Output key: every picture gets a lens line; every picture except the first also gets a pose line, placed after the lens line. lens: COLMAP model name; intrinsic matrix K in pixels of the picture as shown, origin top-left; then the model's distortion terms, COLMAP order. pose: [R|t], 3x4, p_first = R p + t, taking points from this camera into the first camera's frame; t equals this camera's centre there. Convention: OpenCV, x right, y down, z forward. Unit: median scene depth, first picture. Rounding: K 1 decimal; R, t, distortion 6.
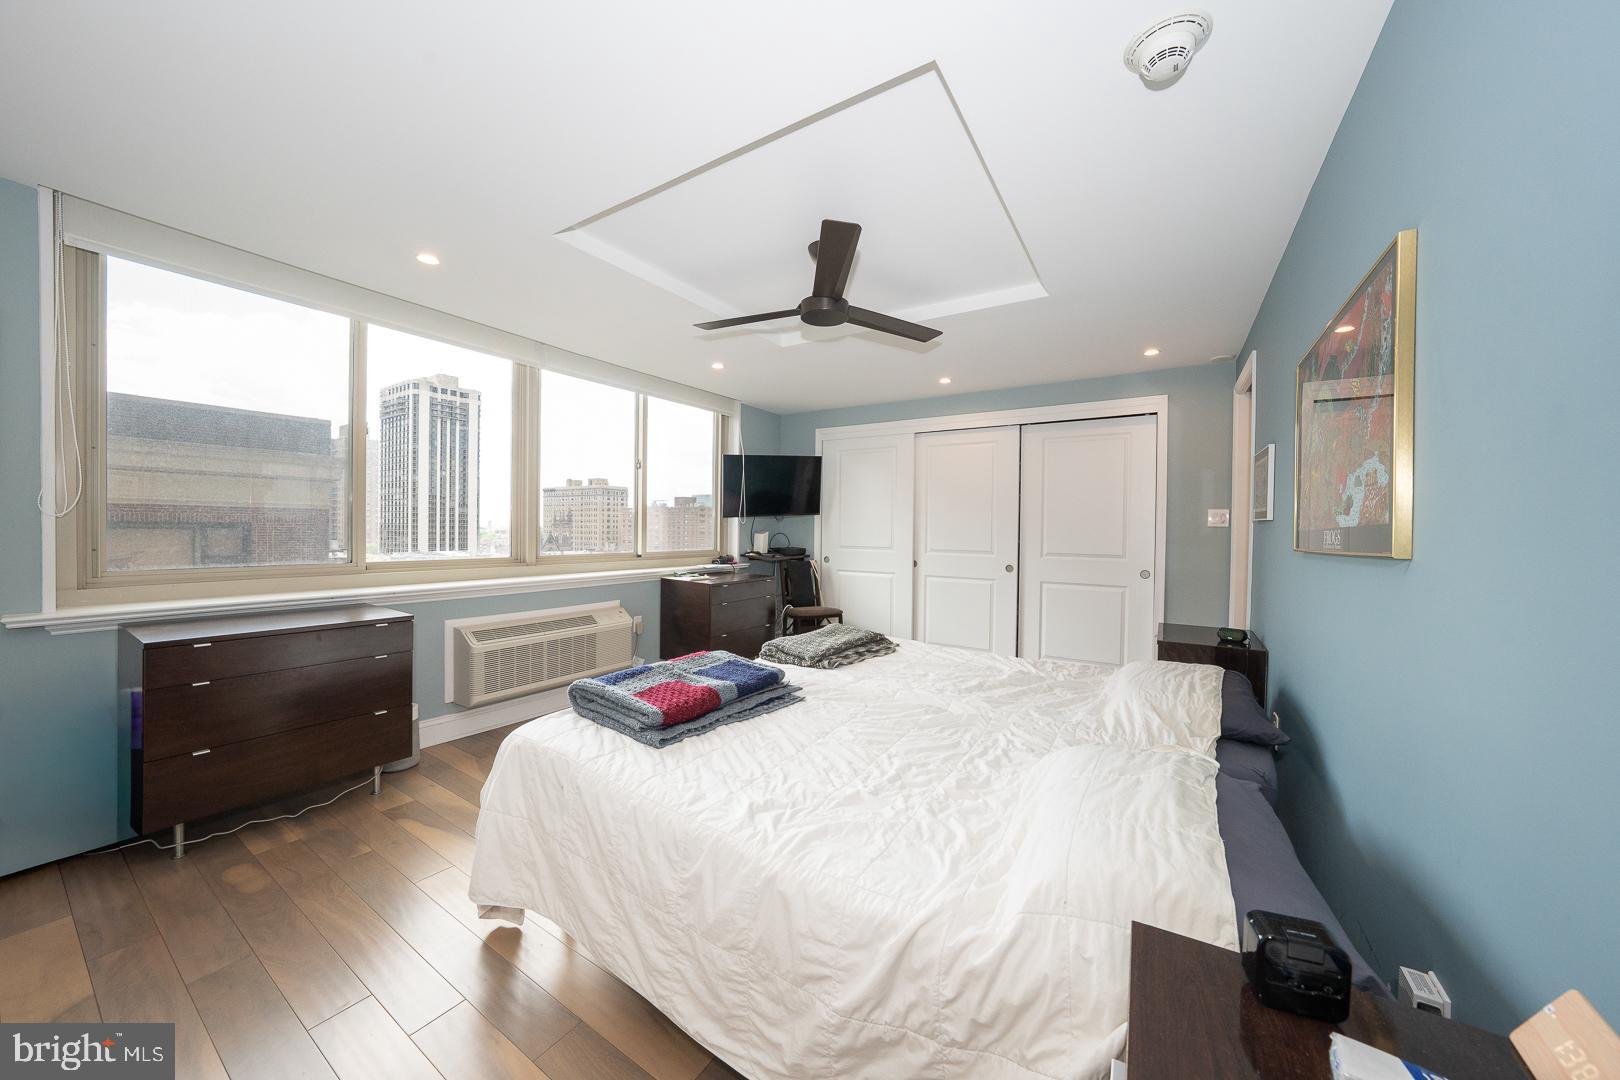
lens RADIAL K [[554.0, 0, 809.0], [0, 554.0, 531.5], [0, 0, 1]] dist [-0.000371, -0.000037]
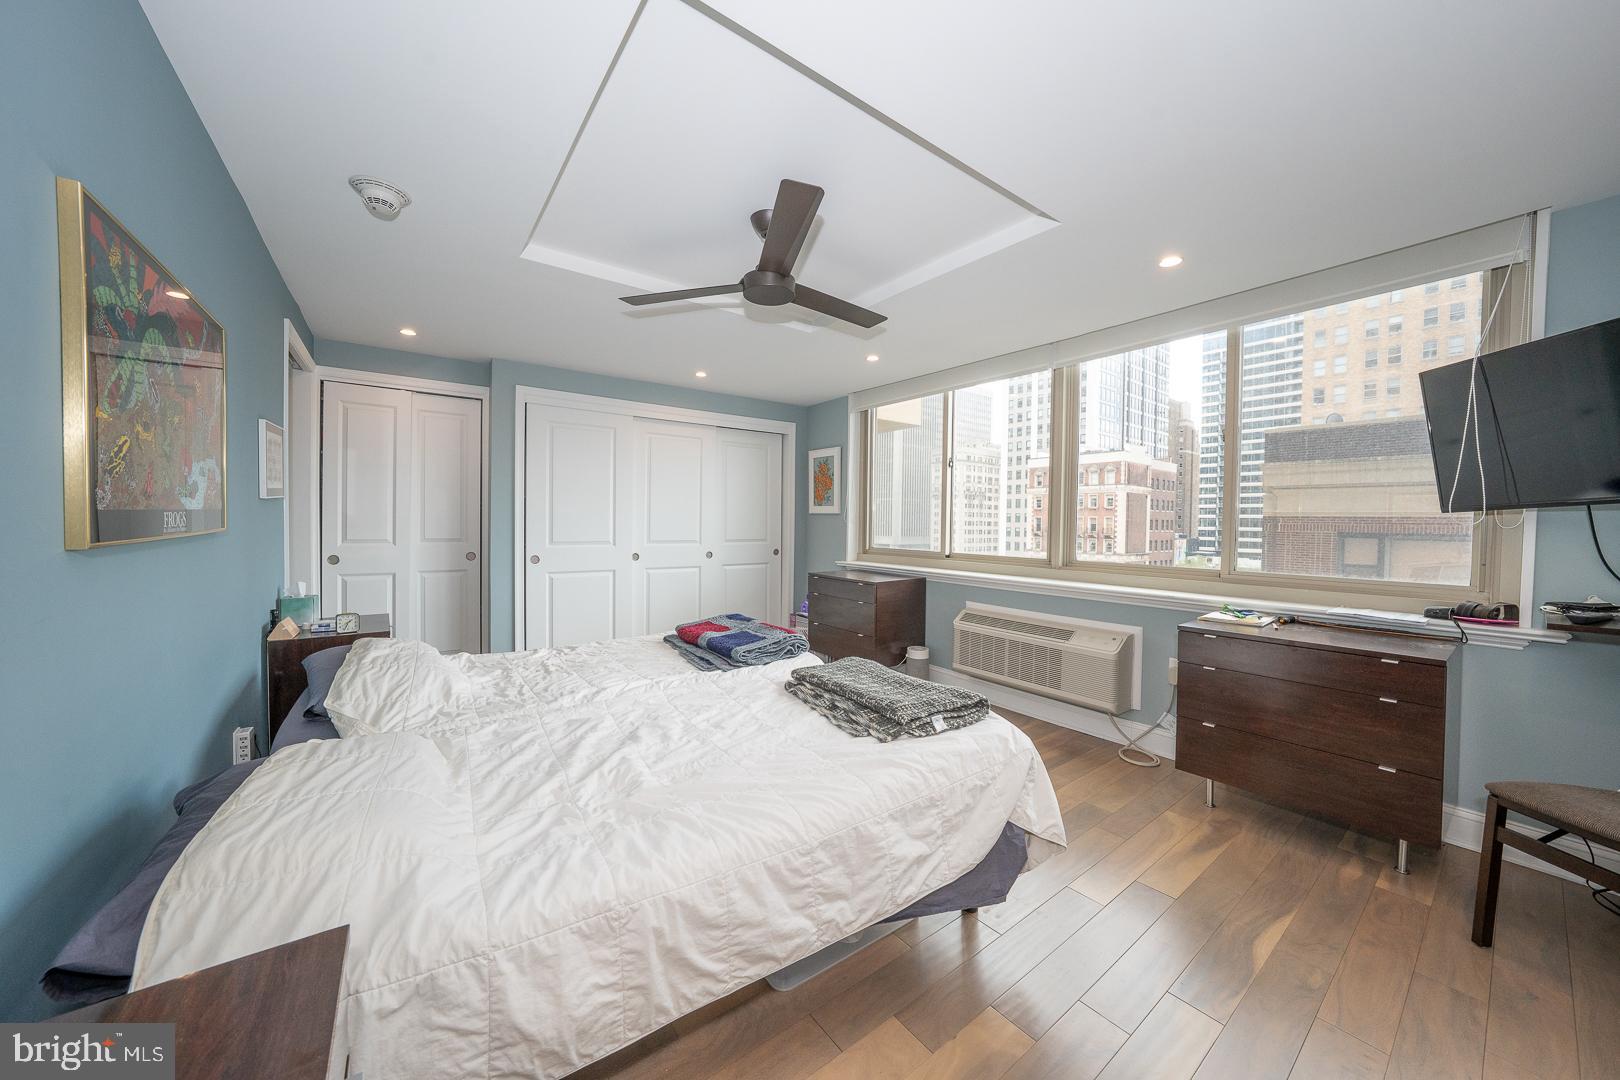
lens RADIAL K [[554.0, 0, 809.0], [0, 554.0, 531.5], [0, 0, 1]] dist [-0.000371, -0.000037]
pose [[-0.344203, -0.001686, -0.938894, 0.679407], [-0.025960, 0.999633, 0.007722, -0.001751], [0.938536, 0.027032, -0.344120, 1.086142]]
